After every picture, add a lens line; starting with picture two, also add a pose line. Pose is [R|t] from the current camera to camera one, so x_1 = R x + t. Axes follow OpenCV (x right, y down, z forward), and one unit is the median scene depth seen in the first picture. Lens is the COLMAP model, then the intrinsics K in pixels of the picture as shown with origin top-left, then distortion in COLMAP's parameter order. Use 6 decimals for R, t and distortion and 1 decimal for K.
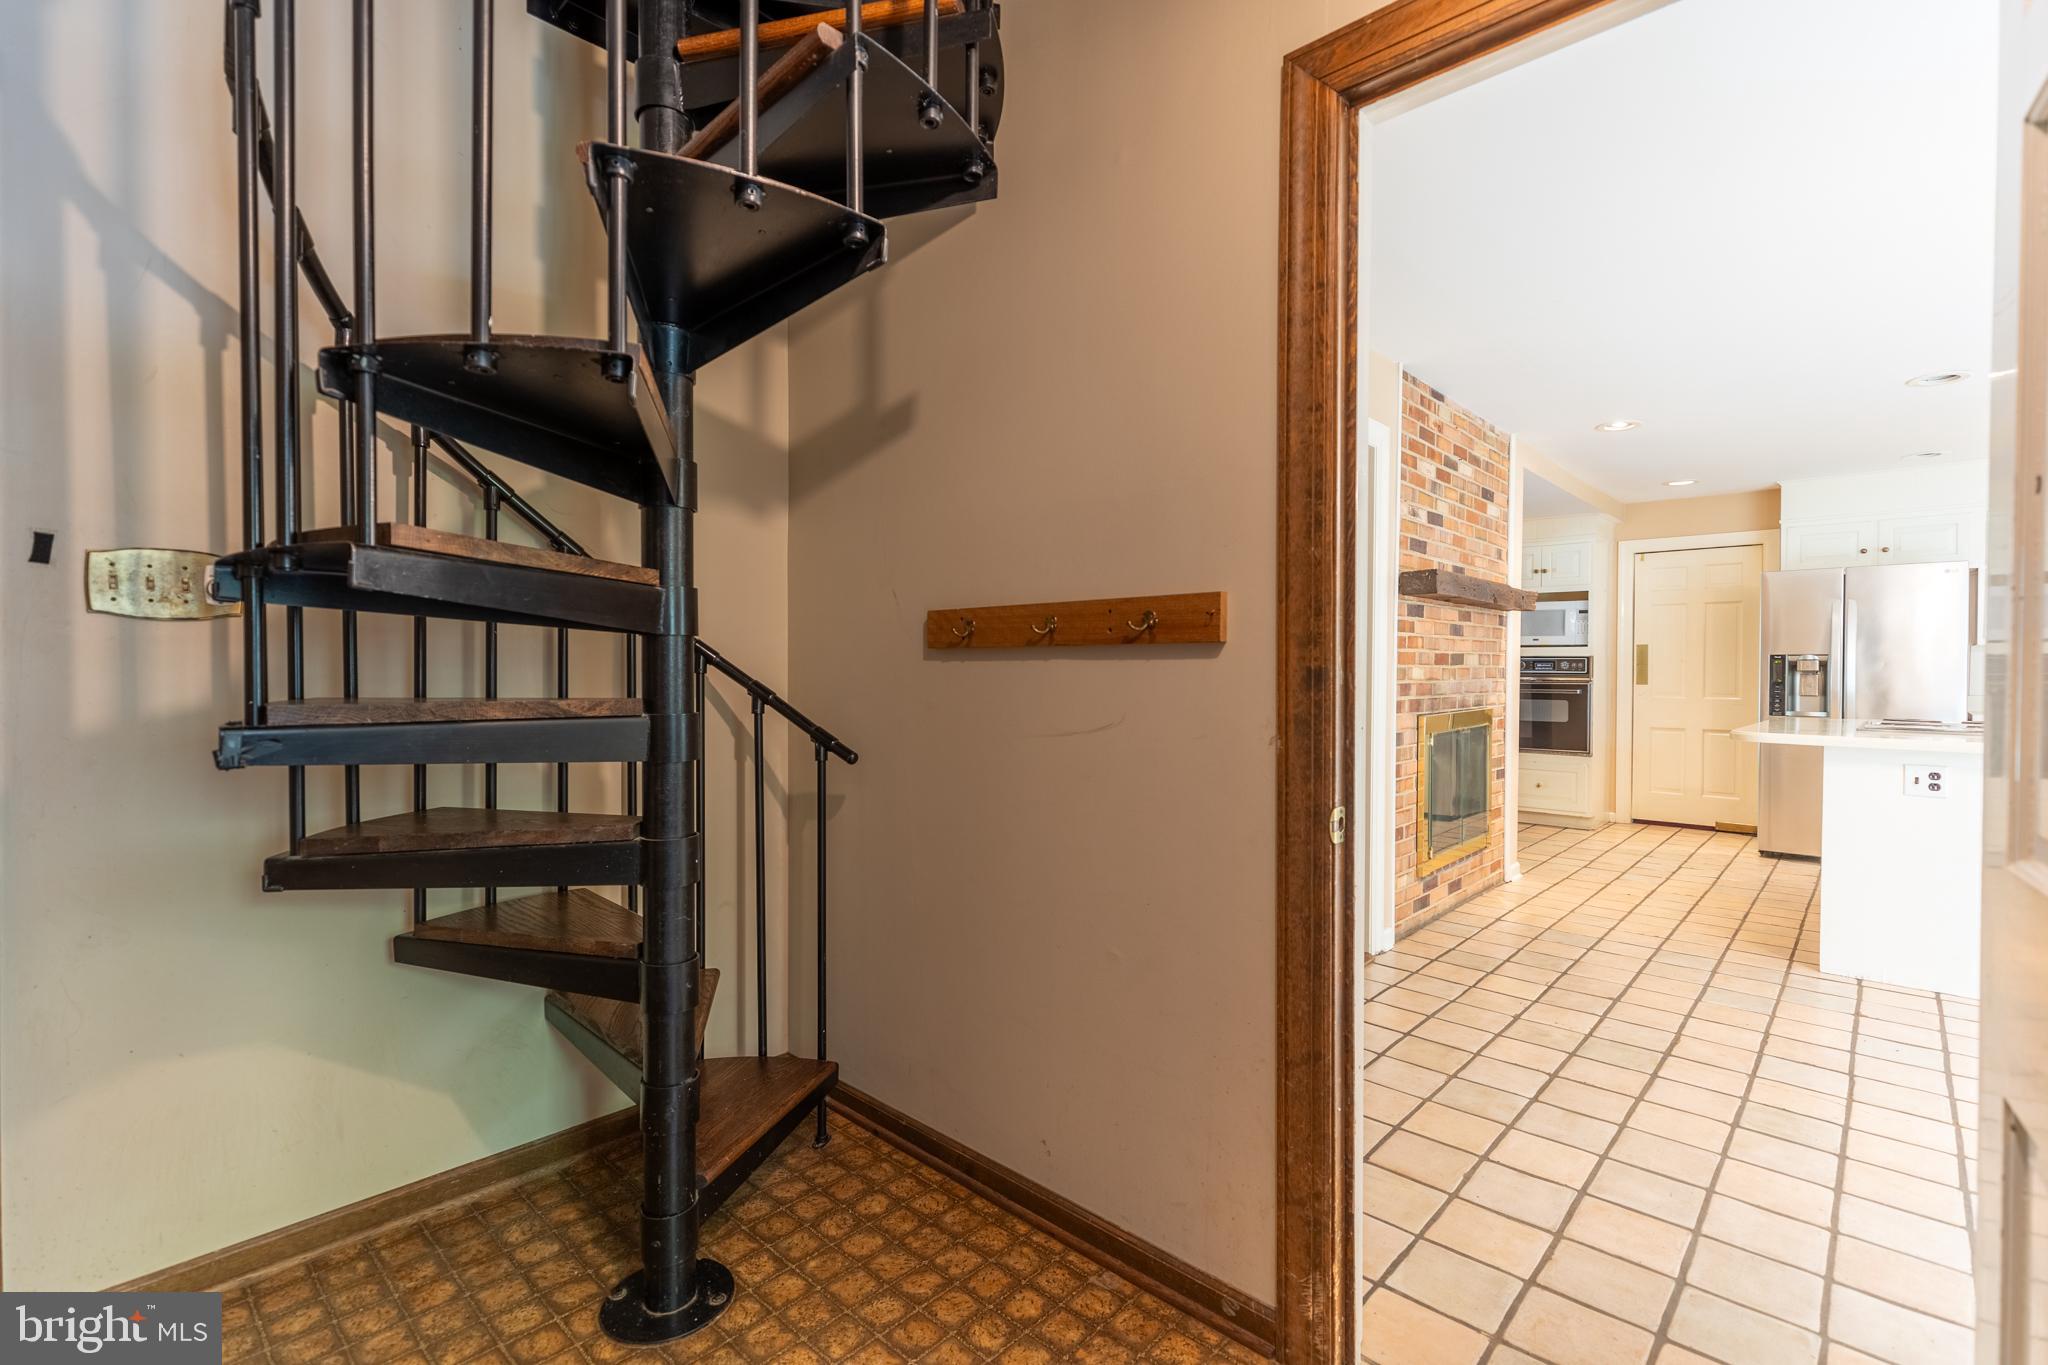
lens RADIAL K [[918.3, 0, 1033.0], [0, 918.3, 684.2], [0, 0, 1]] dist [0.002704, -0.000190]
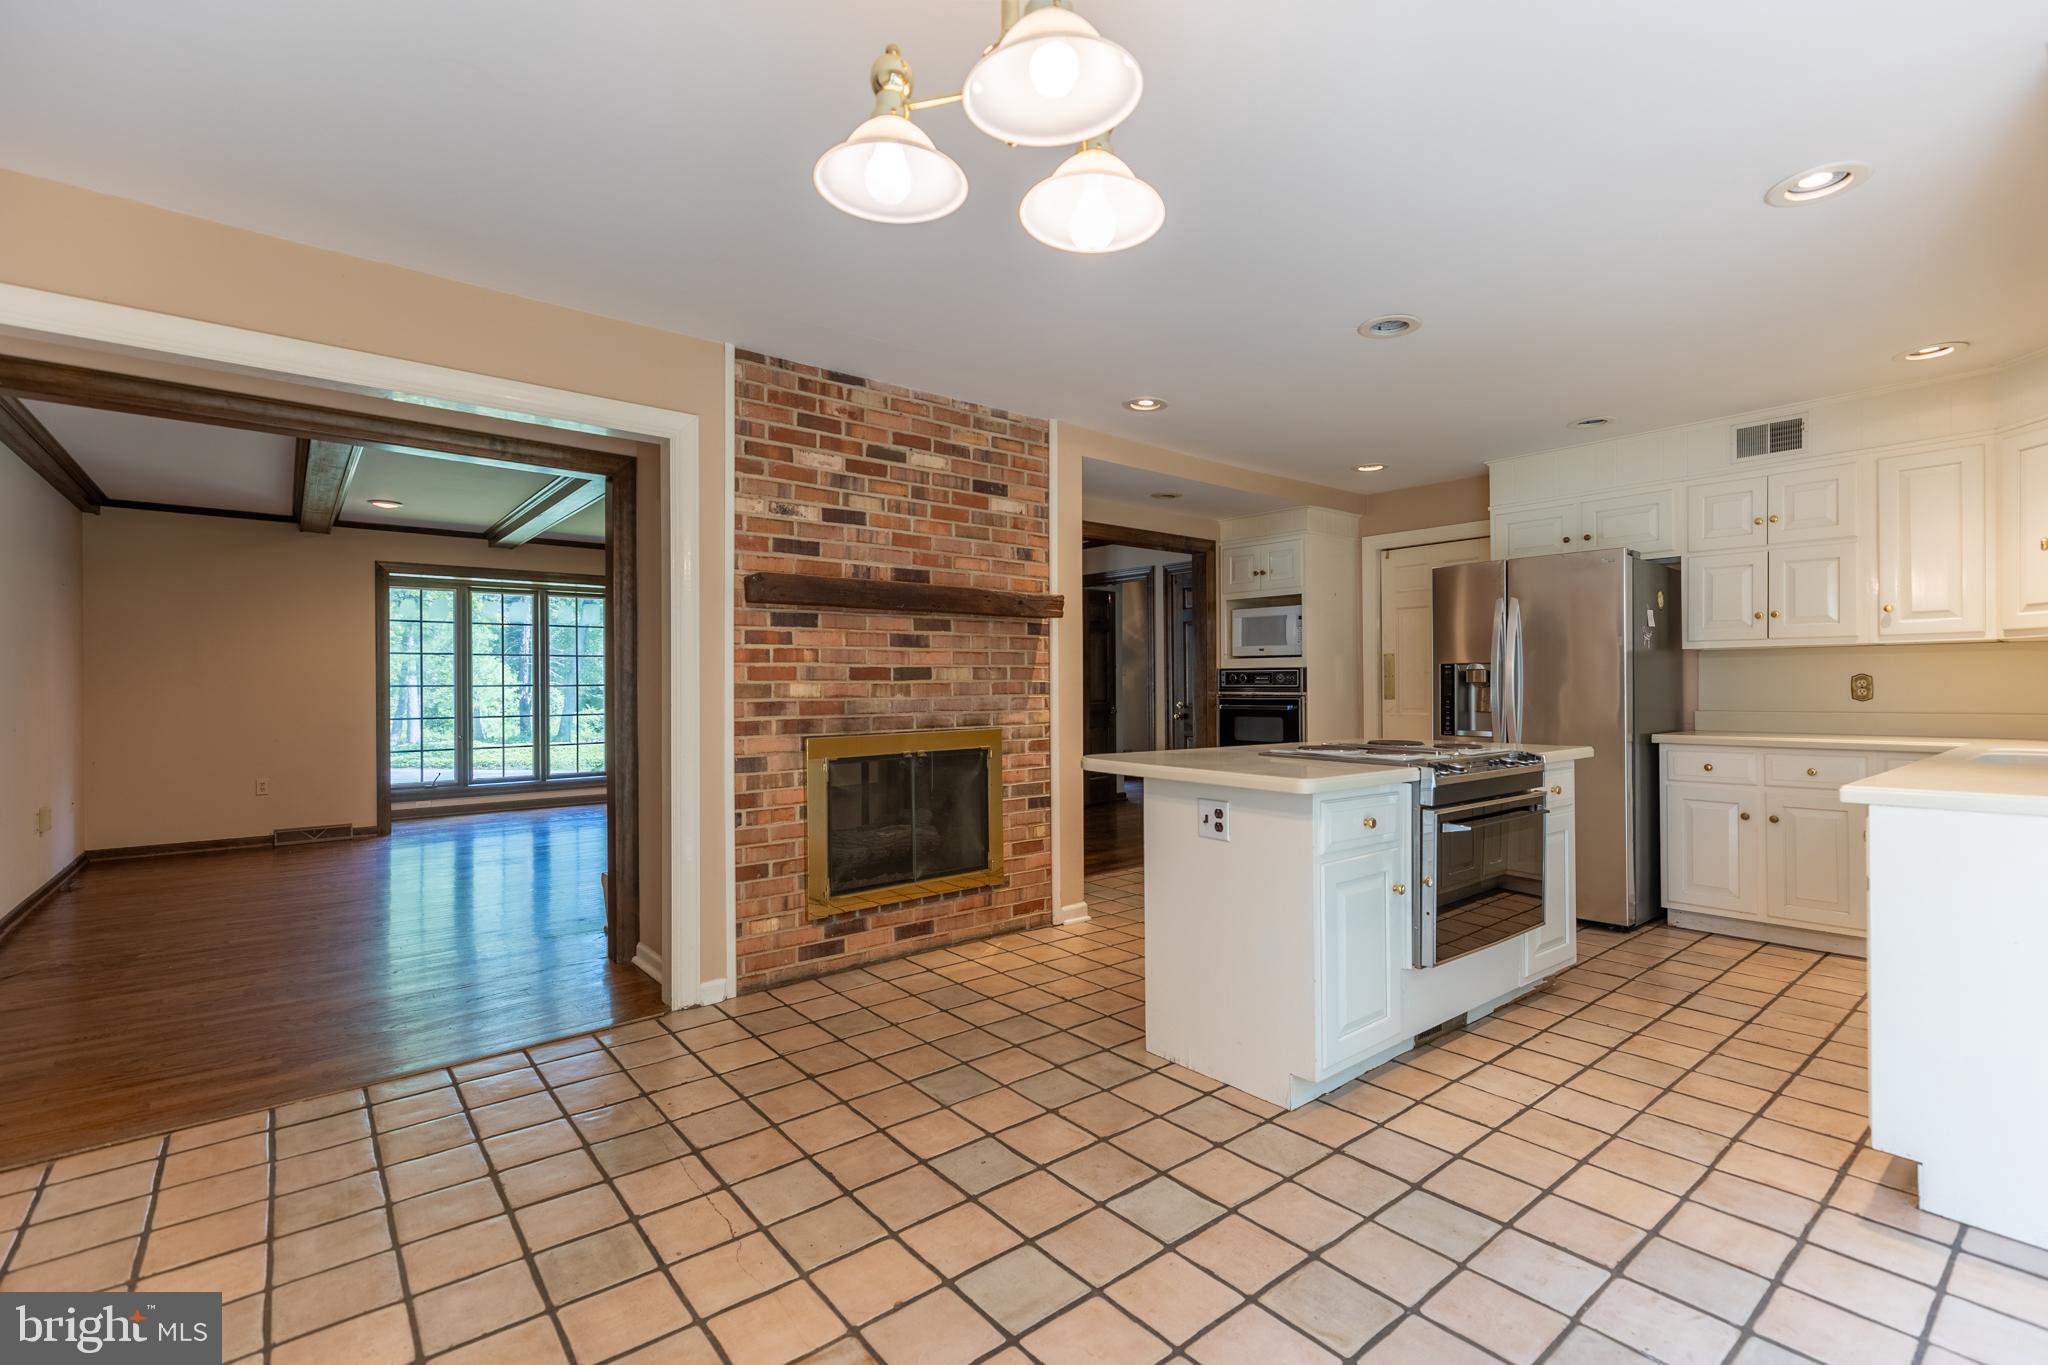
lens RADIAL K [[918.3, 0, 1033.0], [0, 918.3, 684.2], [0, 0, 1]] dist [0.002704, -0.000190]
pose [[0.991692, -0.008409, -0.128359, 0.686224], [0.006131, 0.999817, -0.018132, 0.000049], [0.128488, 0.017194, 0.991562, 0.134172]]
